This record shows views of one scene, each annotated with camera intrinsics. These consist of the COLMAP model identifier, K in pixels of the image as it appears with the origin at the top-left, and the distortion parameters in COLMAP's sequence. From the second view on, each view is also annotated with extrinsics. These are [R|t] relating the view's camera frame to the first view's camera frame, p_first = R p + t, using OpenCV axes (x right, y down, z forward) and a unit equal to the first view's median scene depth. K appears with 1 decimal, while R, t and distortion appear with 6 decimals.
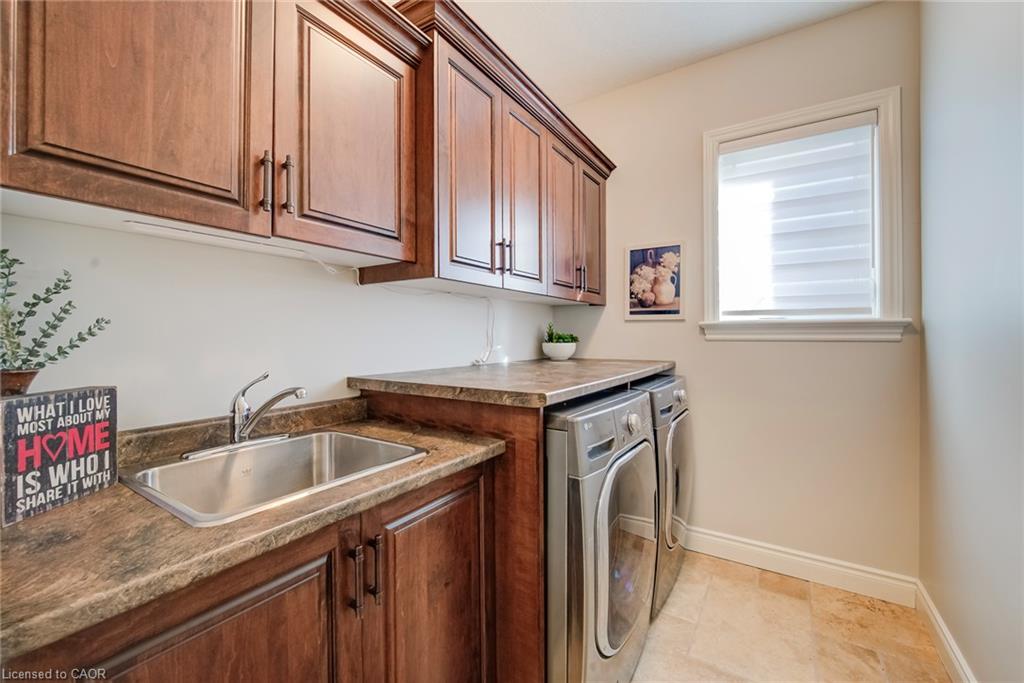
lens RADIAL K [[404.8, 0, 512.7], [0, 404.8, 335.5], [0, 0, 1]] dist [0.003468, 0.000132]
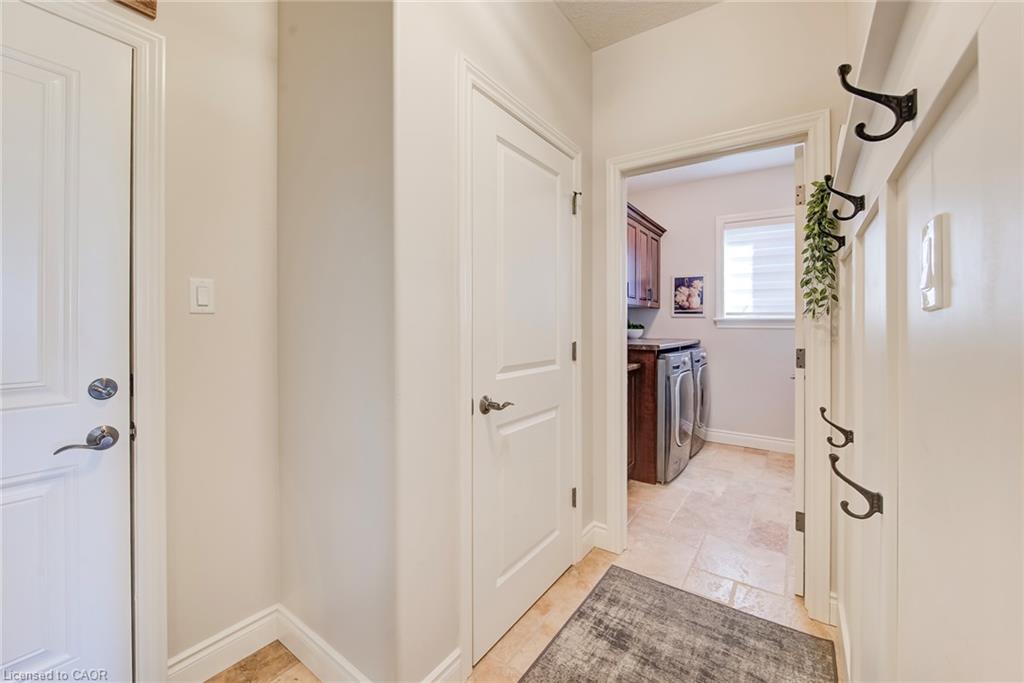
lens RADIAL K [[404.8, 0, 515.4], [0, 404.8, 326.6], [0, 0, 1]] dist [0.003468, 0.000132]
pose [[0.999766, 0.003949, -0.021265, -0.406194], [-0.003874, 0.999986, 0.003568, 0.002280], [0.021279, -0.003485, 0.999768, -0.874072]]
